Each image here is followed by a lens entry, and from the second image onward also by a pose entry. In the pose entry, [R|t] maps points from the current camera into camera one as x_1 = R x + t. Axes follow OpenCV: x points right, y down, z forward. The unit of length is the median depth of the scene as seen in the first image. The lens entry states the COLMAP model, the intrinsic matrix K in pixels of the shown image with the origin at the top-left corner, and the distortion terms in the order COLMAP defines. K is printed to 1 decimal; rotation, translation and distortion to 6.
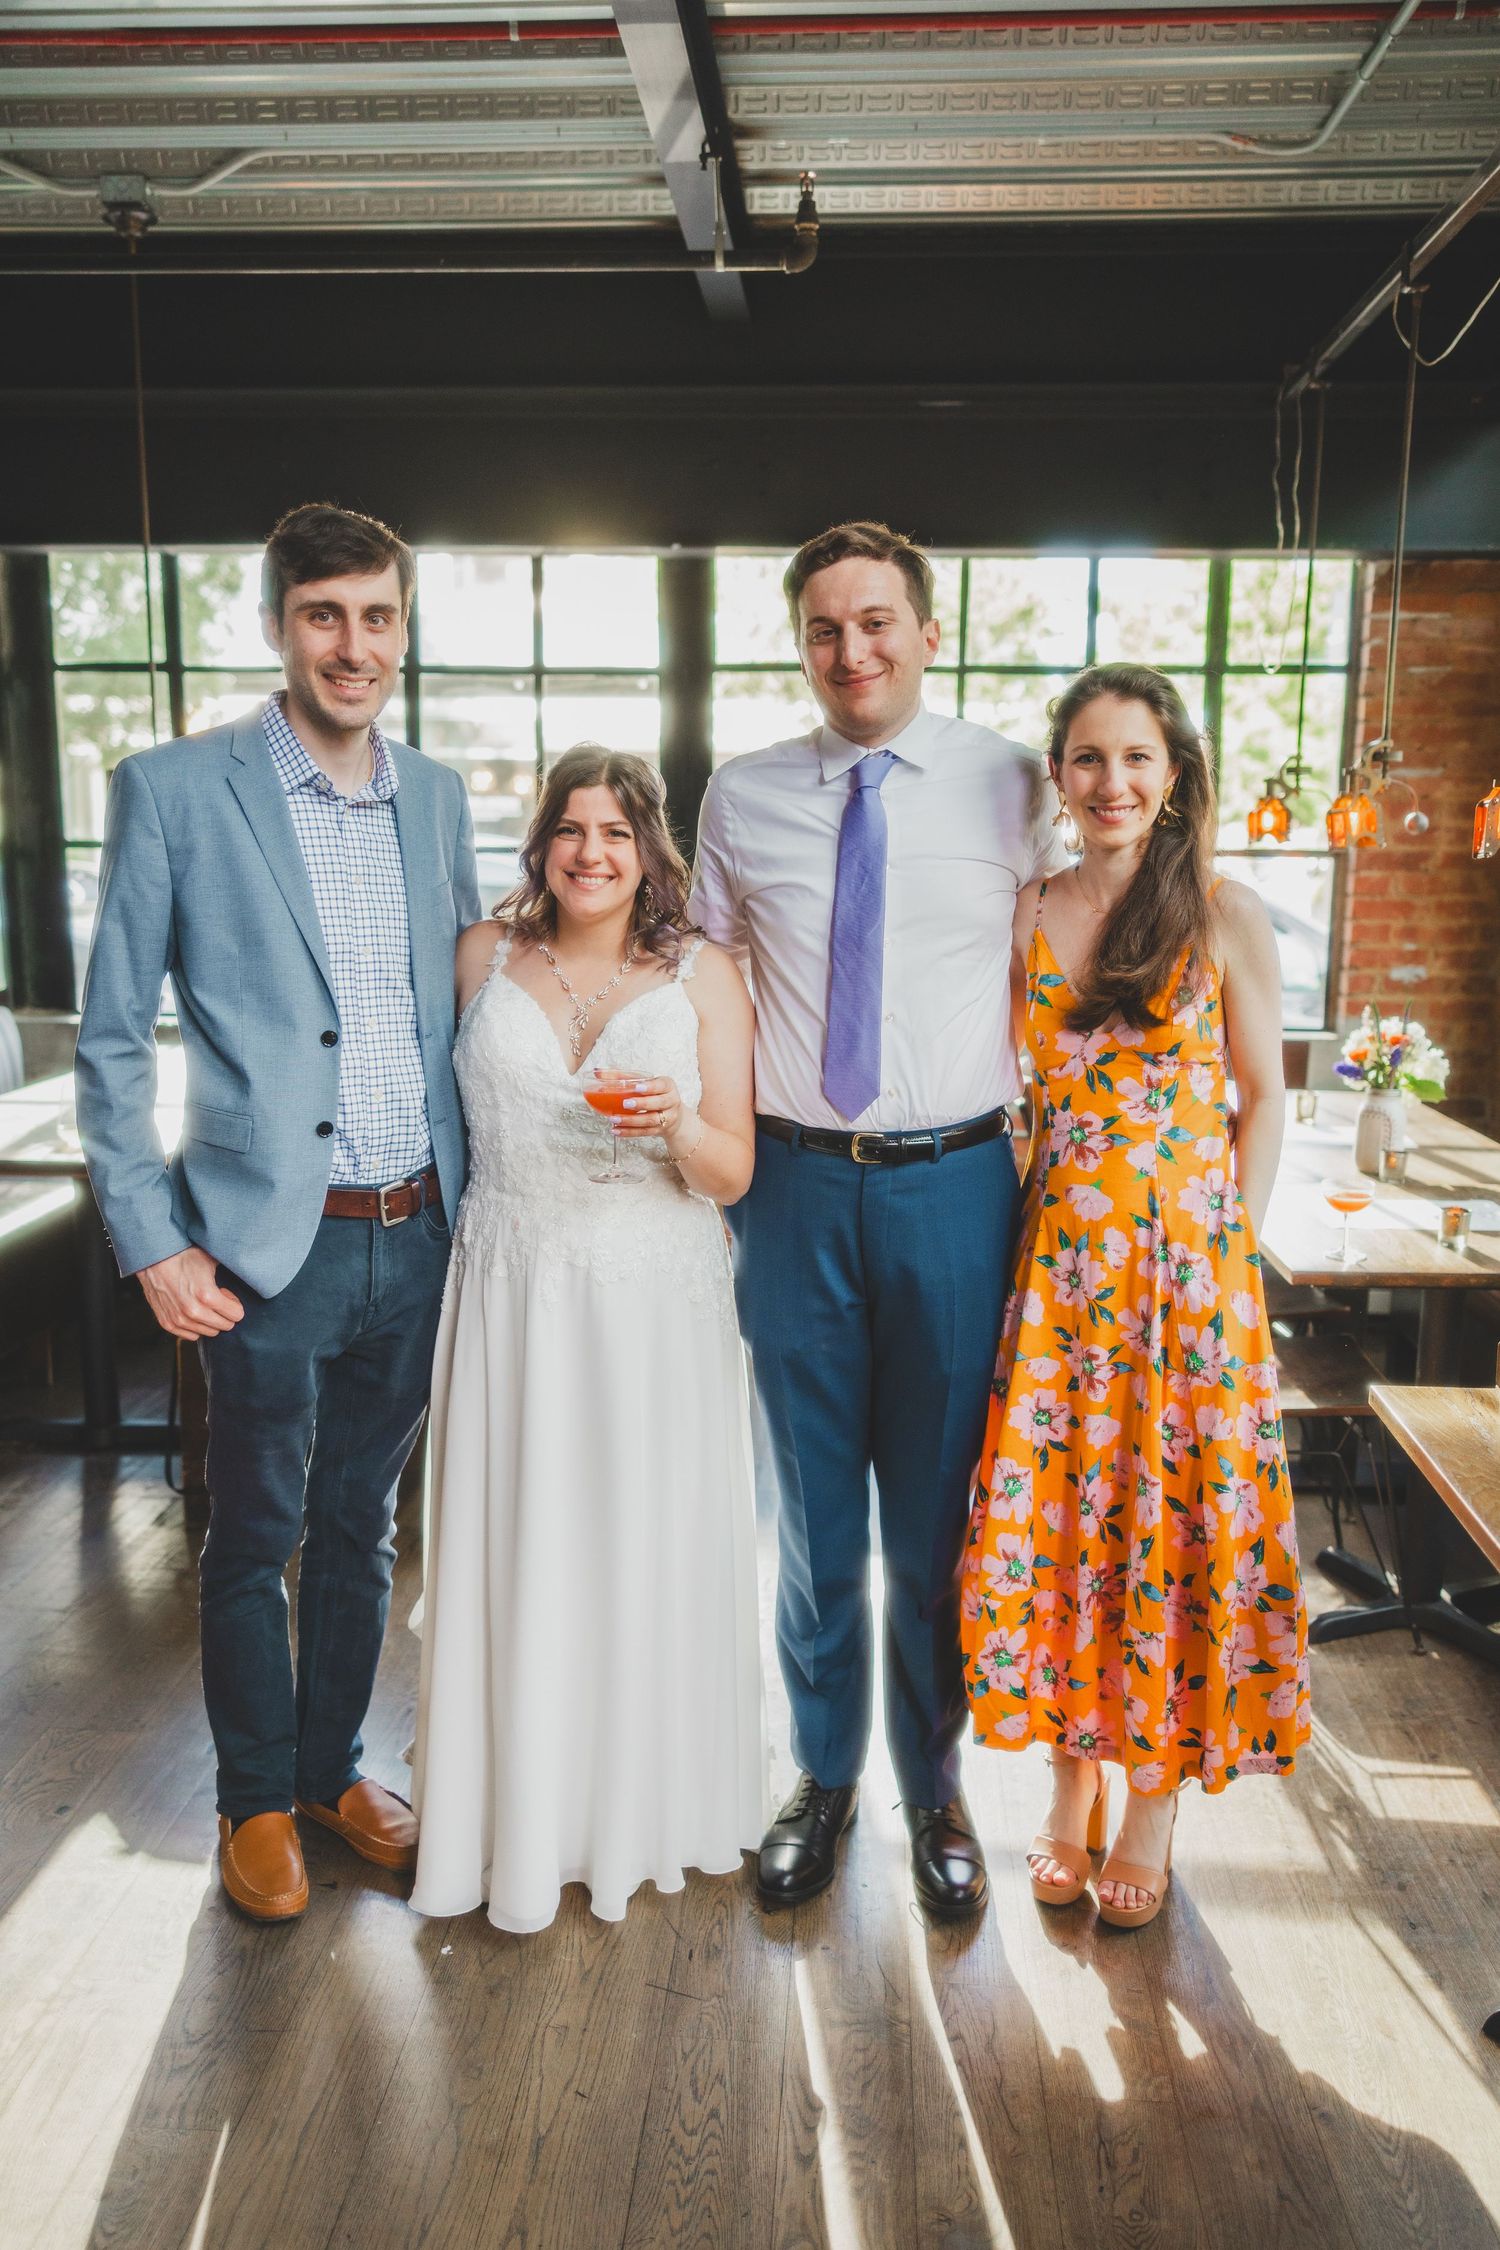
lens RADIAL K [[1854.2, 0, 756.1], [0, 1854.2, 1142.8], [0, 0, 1]] dist [0.009739, -0.000083]
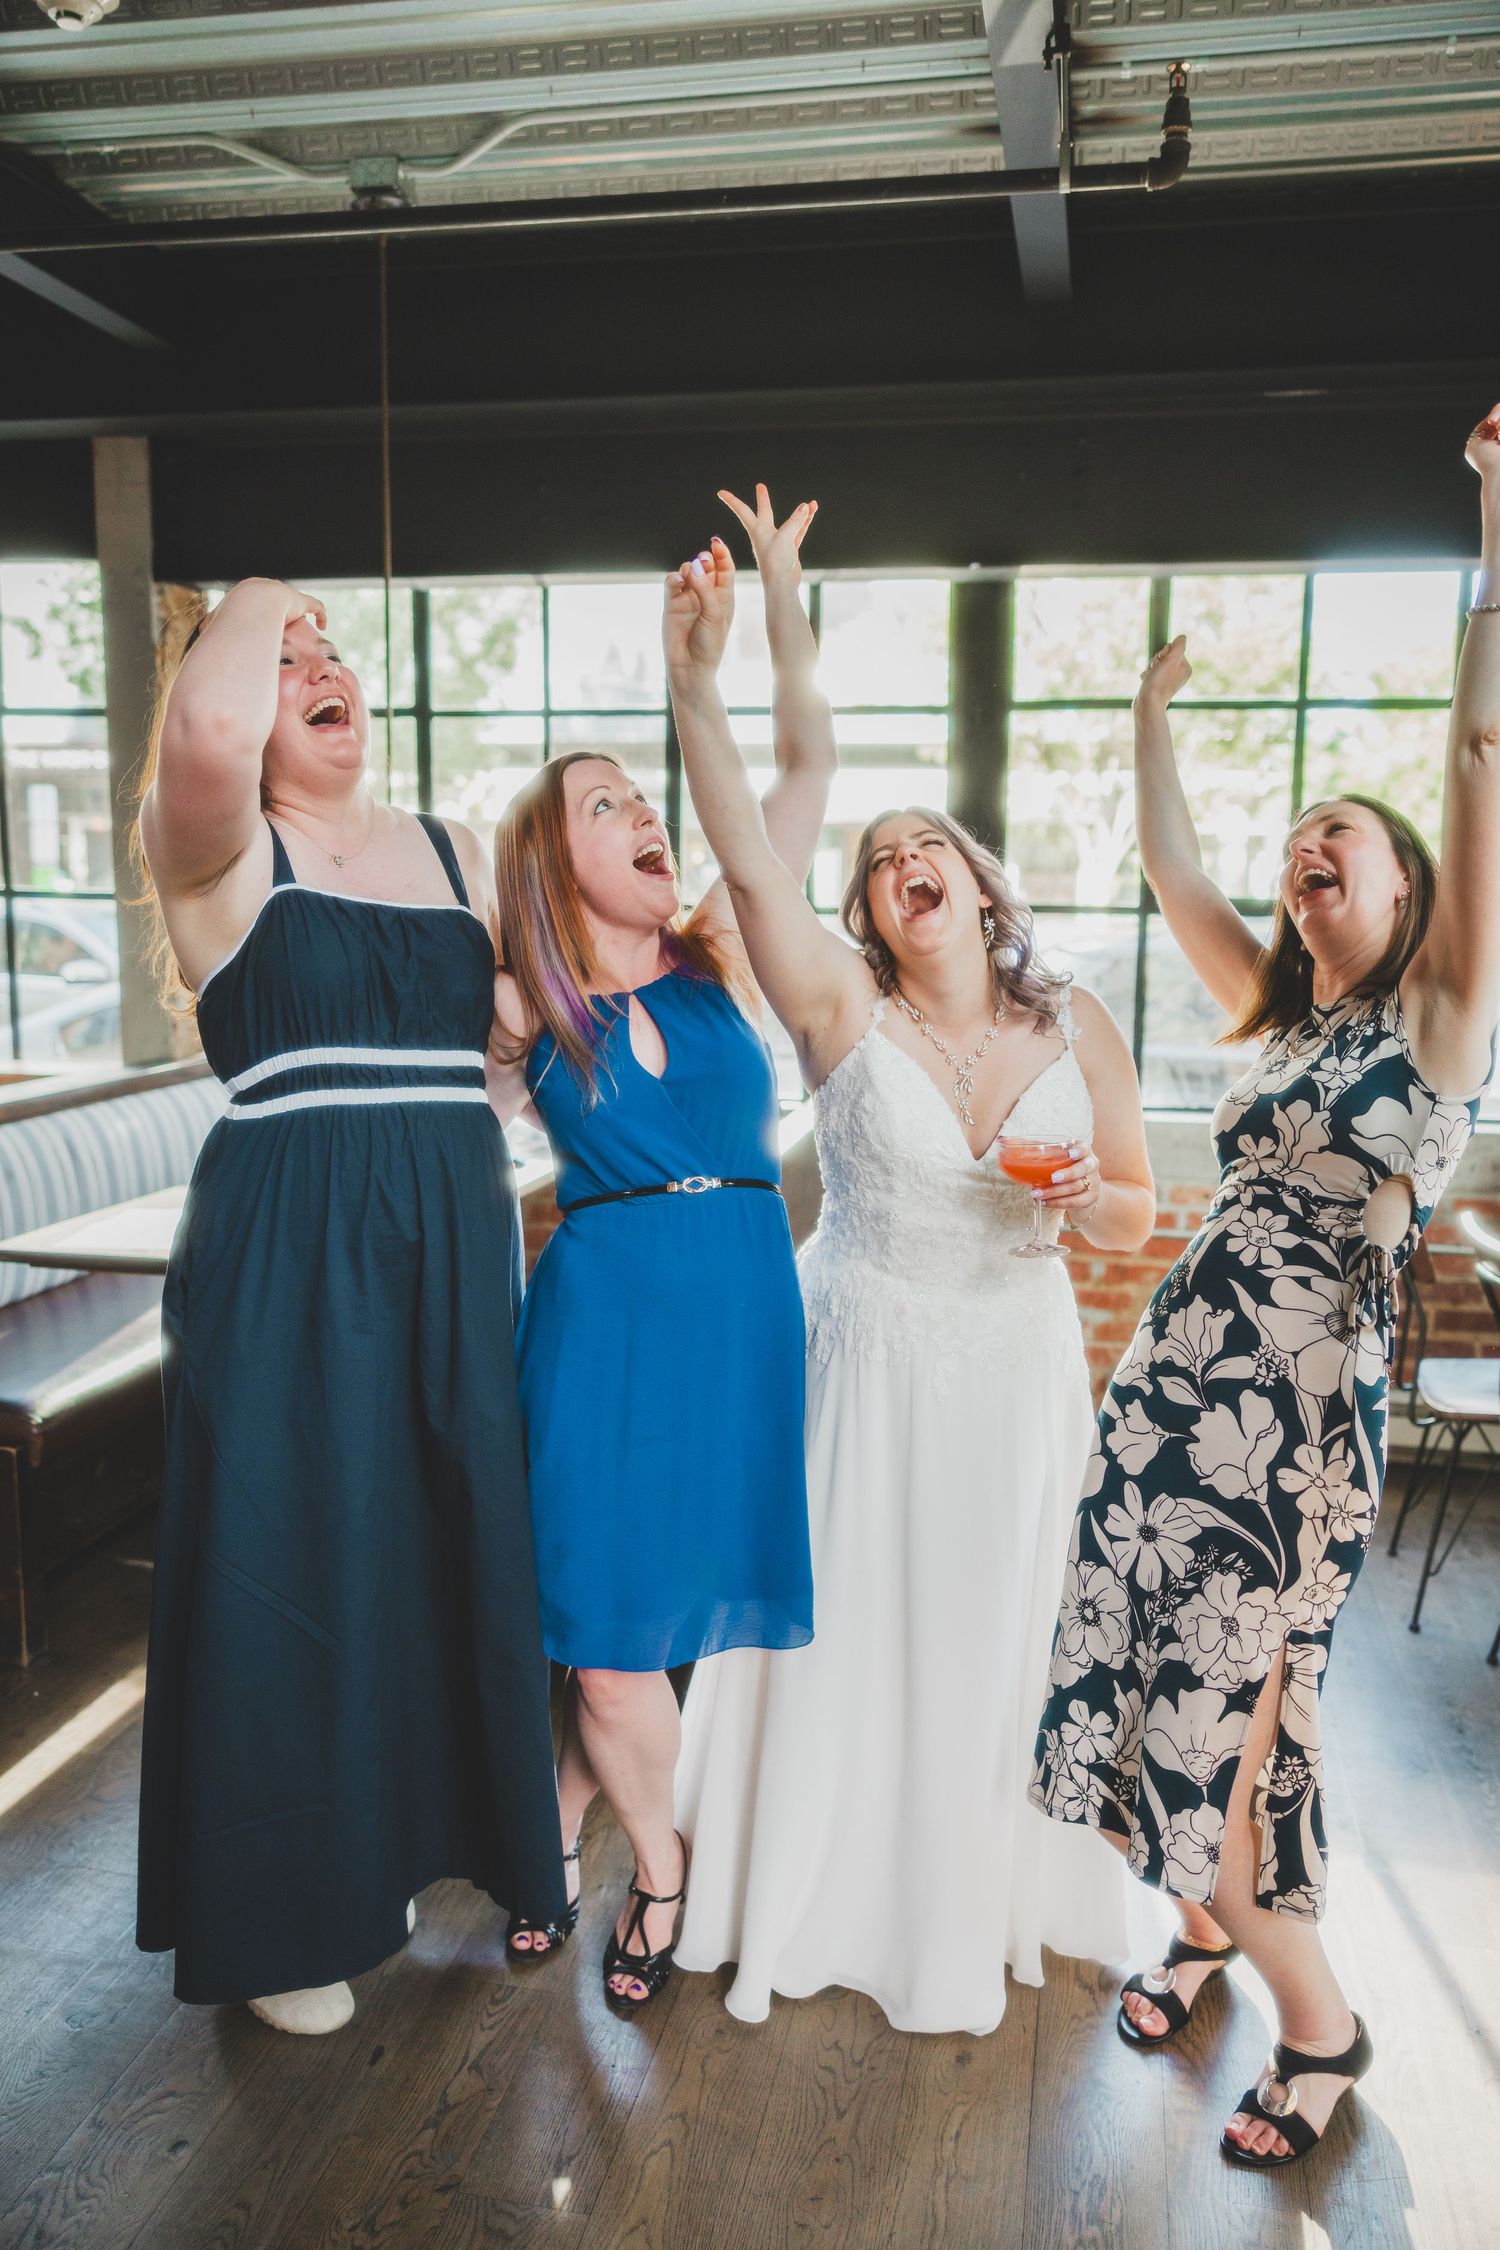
lens RADIAL K [[1807.9, 0, 750.0], [0, 1807.9, 1125.0], [0, 0, 1]] dist [0.009579, -0.000686]
pose [[0.990646, 0.021517, -0.134747, -0.032974], [-0.027480, 0.998716, -0.042548, -0.021853], [0.133659, 0.045853, 0.989966, 0.181027]]
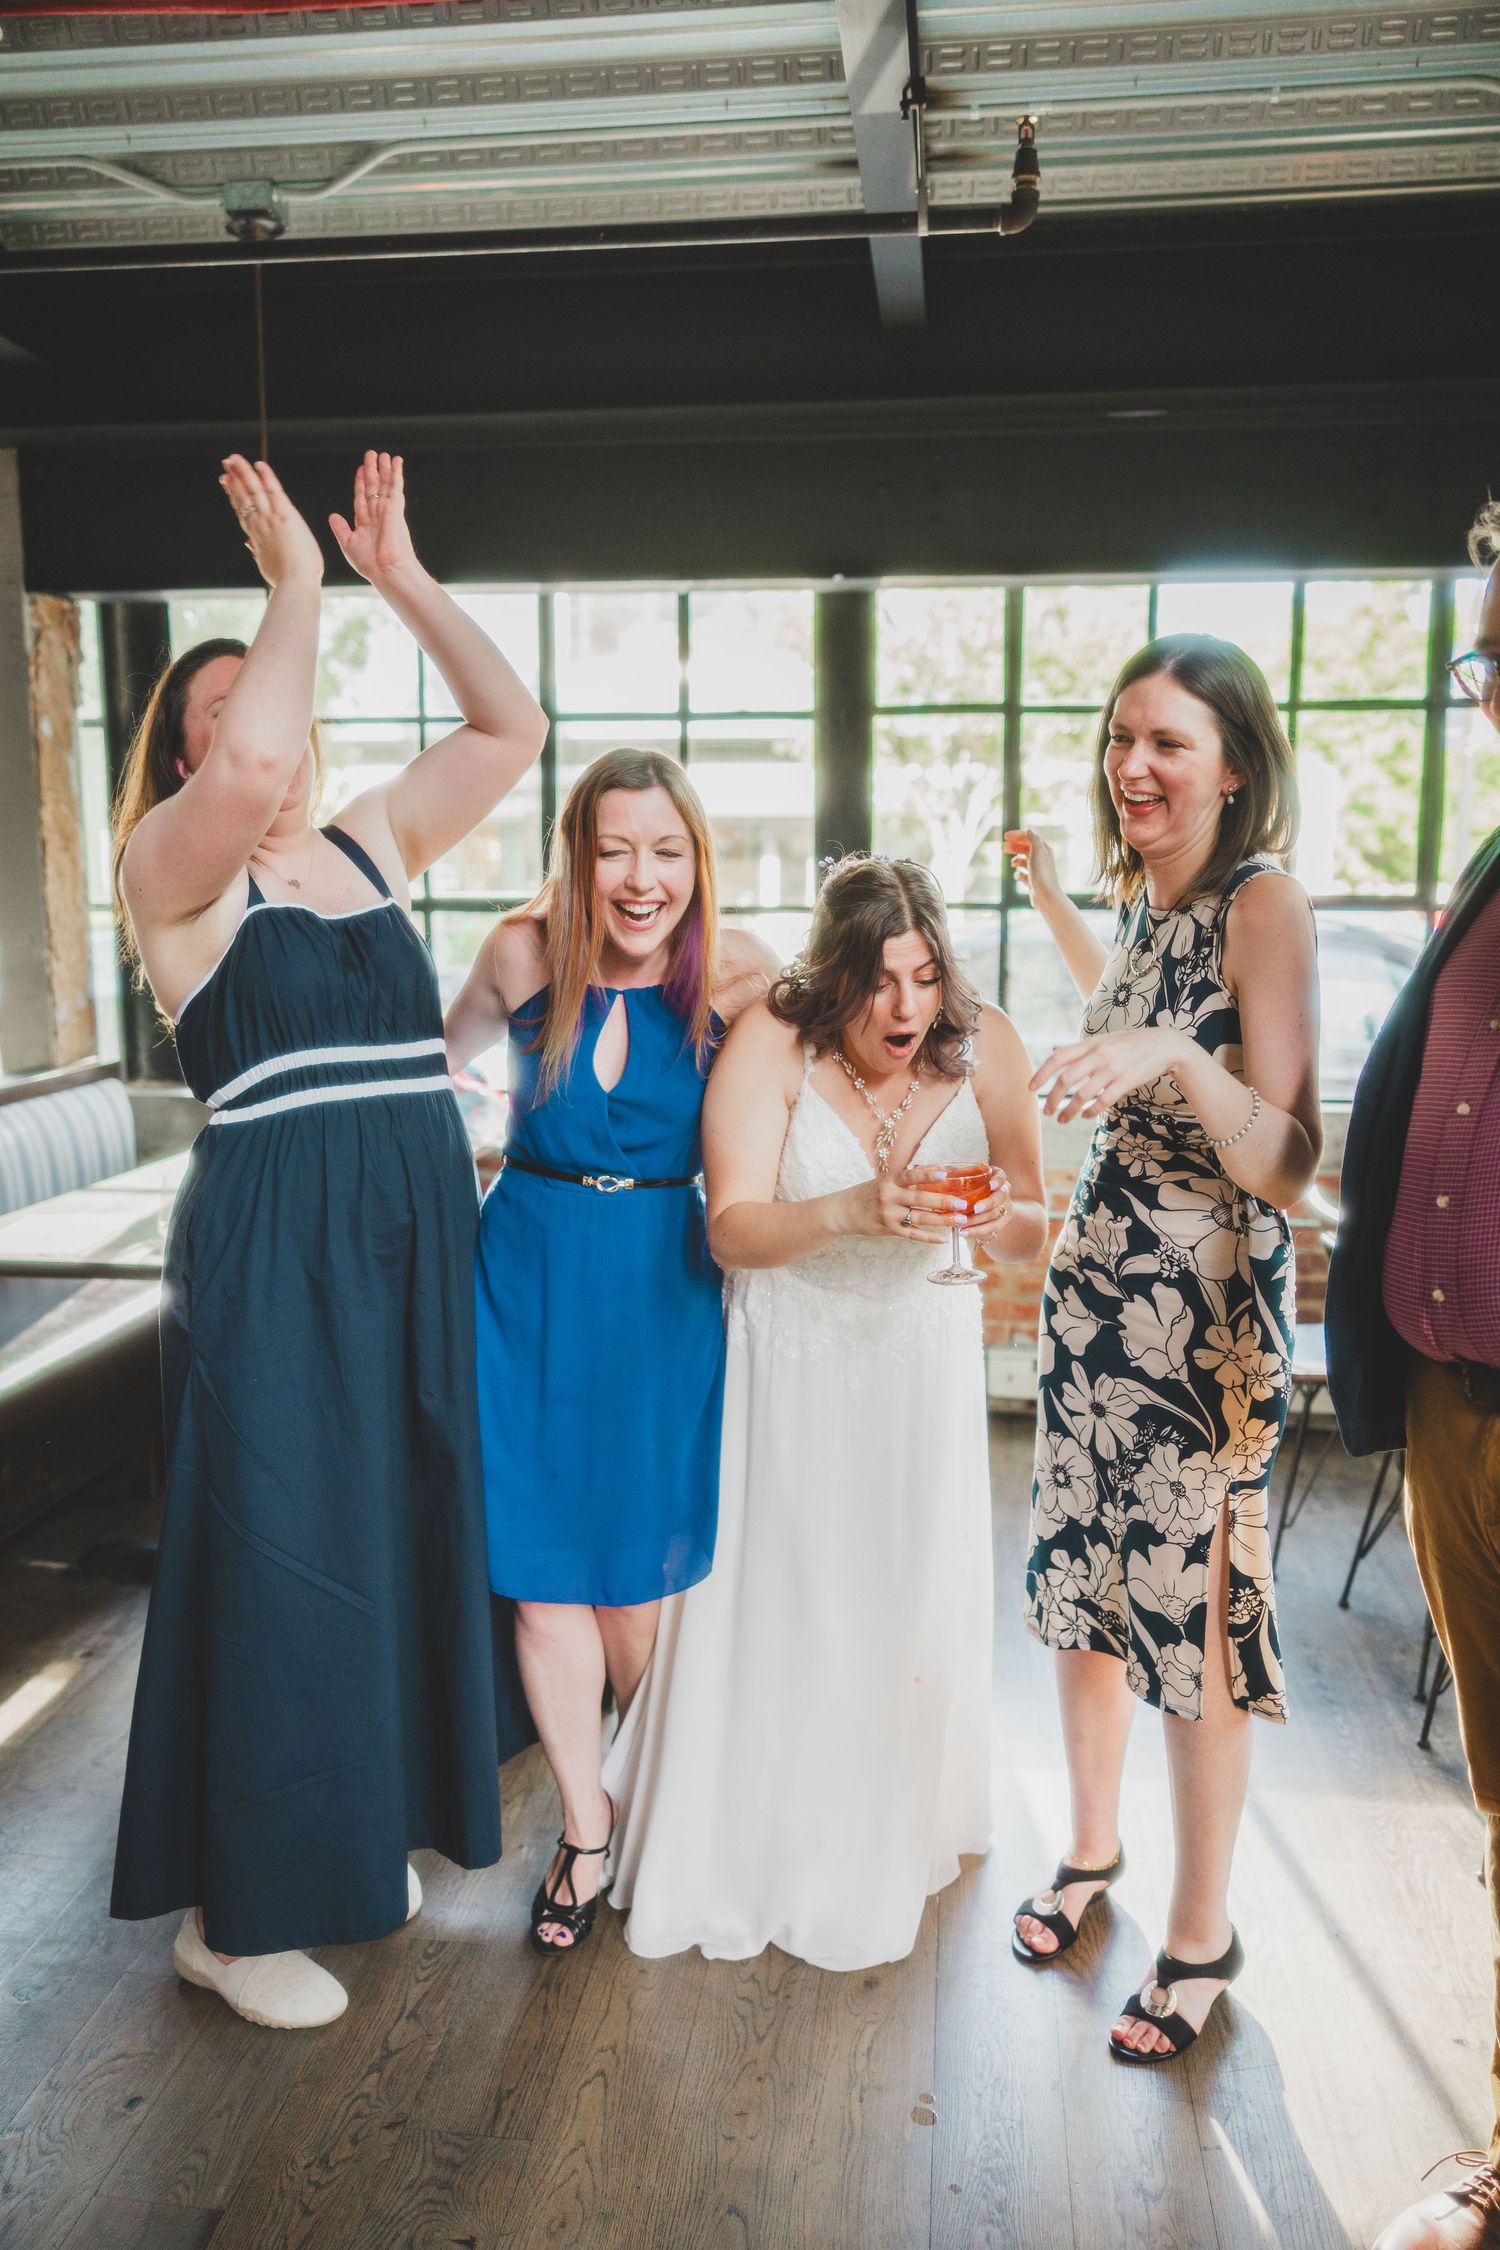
lens RADIAL K [[1807.1, 0, 730.0], [0, 1807.1, 1123.4], [0, 0, 1]] dist [0.005376, 0.002017]
pose [[0.997647, 0.000474, -0.068564, -0.041912], [-0.003270, 0.999167, -0.040668, -0.020350], [0.068487, 0.040796, 0.996818, 0.146206]]
